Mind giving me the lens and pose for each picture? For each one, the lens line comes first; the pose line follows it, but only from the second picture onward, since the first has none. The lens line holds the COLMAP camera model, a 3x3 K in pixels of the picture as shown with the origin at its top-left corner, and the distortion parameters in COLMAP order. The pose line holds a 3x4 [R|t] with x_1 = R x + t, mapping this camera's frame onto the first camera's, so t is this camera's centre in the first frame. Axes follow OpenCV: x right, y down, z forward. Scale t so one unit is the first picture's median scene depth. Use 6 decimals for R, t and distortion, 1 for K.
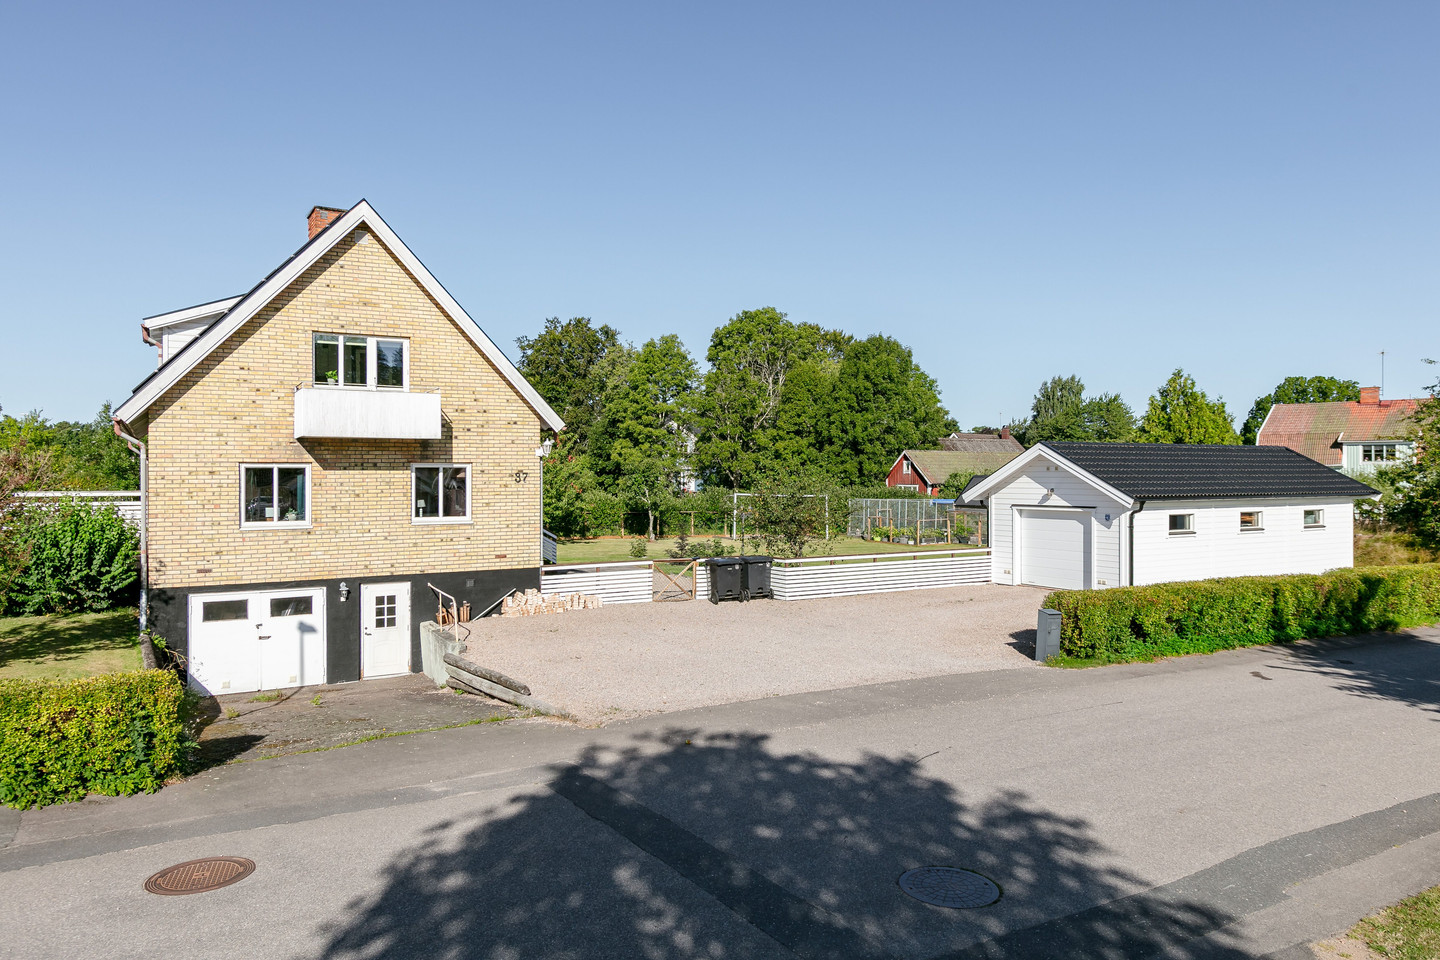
lens RADIAL K [[944.8, 0, 718.1], [0, 944.8, 472.1], [0, 0, 1]] dist [-0.007218, -0.000278]
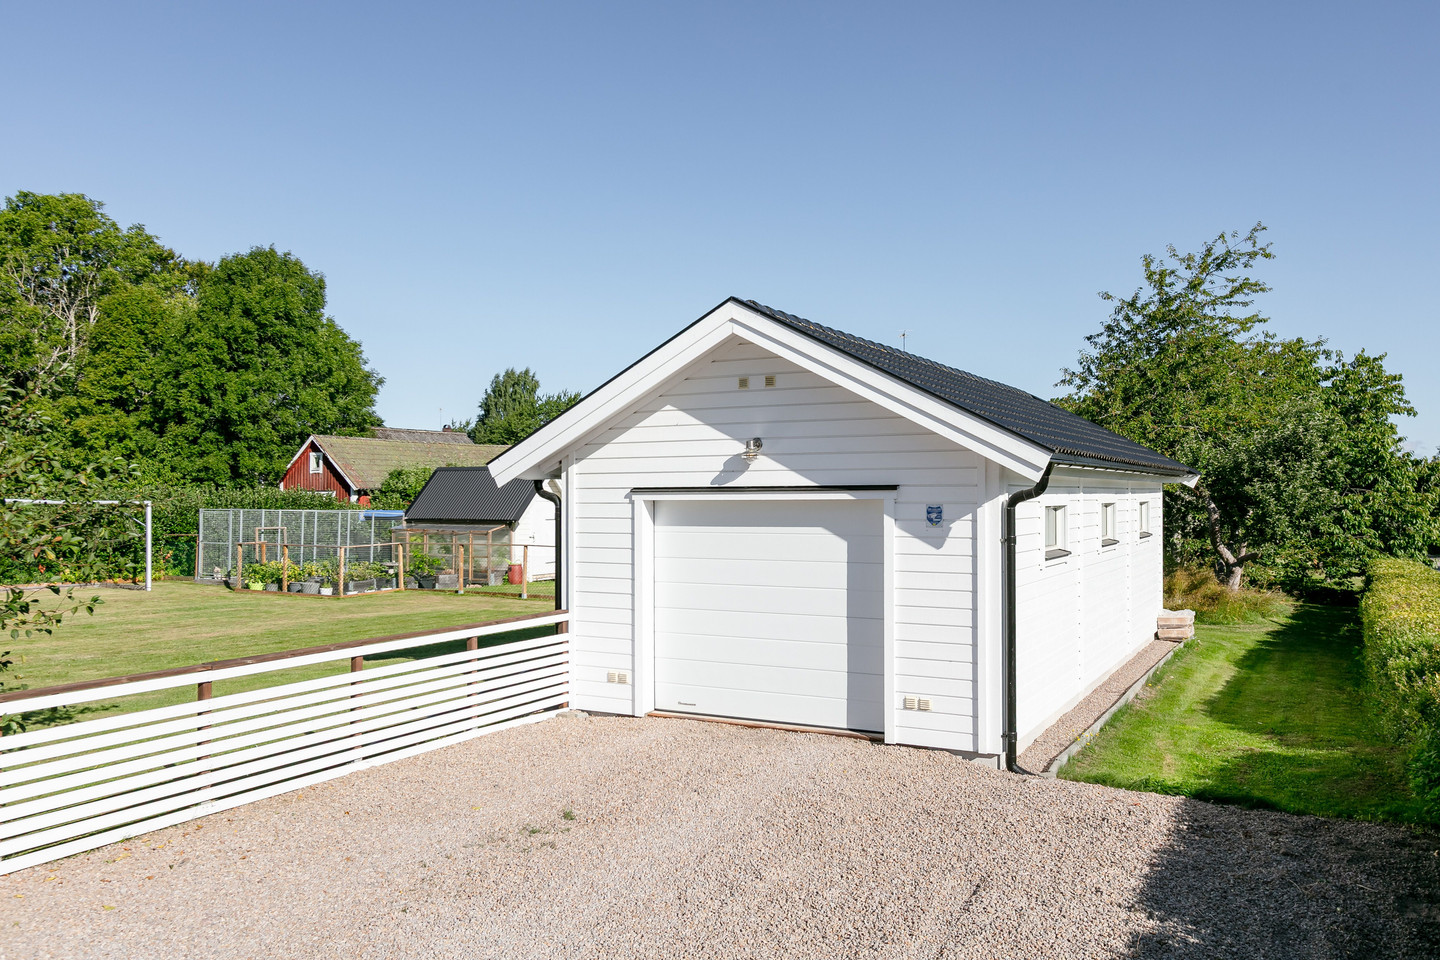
lens RADIAL K [[1117.3, 0, 717.9], [0, 1117.3, 476.5], [0, 0, 1]] dist [0.001088, -0.005468]
pose [[0.855101, 0.007476, 0.518407, 0.046340], [0.000104, 0.999894, -0.014590, 0.013887], [-0.518461, 0.012530, 0.855010, 0.240461]]
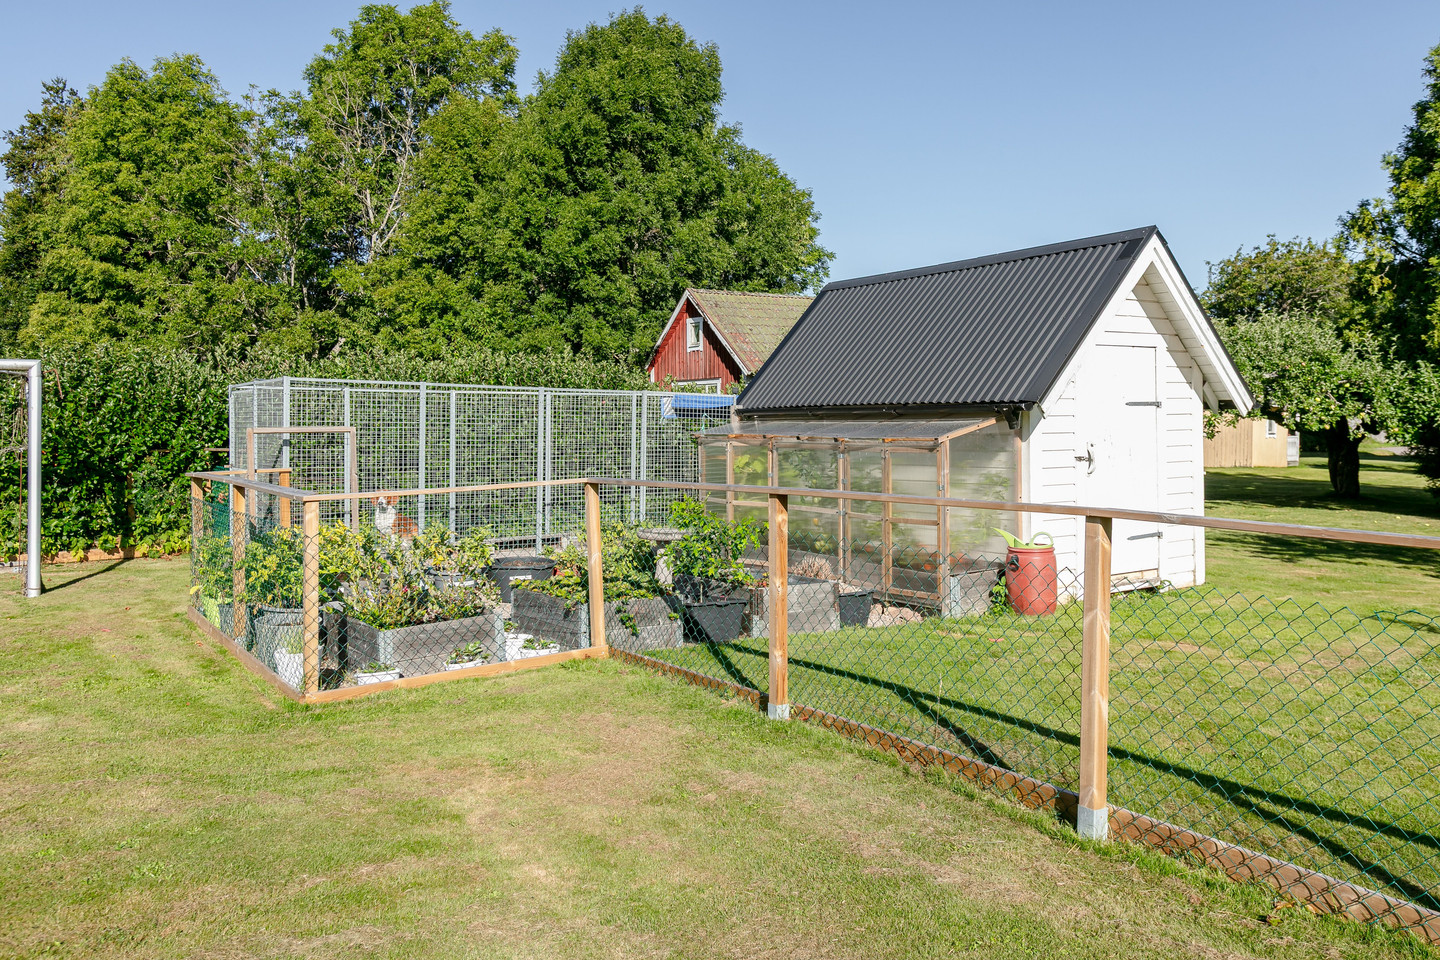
lens RADIAL K [[1117.3, 0, 685.1], [0, 1117.3, 440.7], [0, 0, 1]] dist [0.001088, -0.005468]
pose [[0.997516, -0.016865, 0.068393, 0.162153], [0.015275, 0.999602, 0.023707, 0.026068], [-0.068766, -0.022604, 0.997377, 0.543615]]
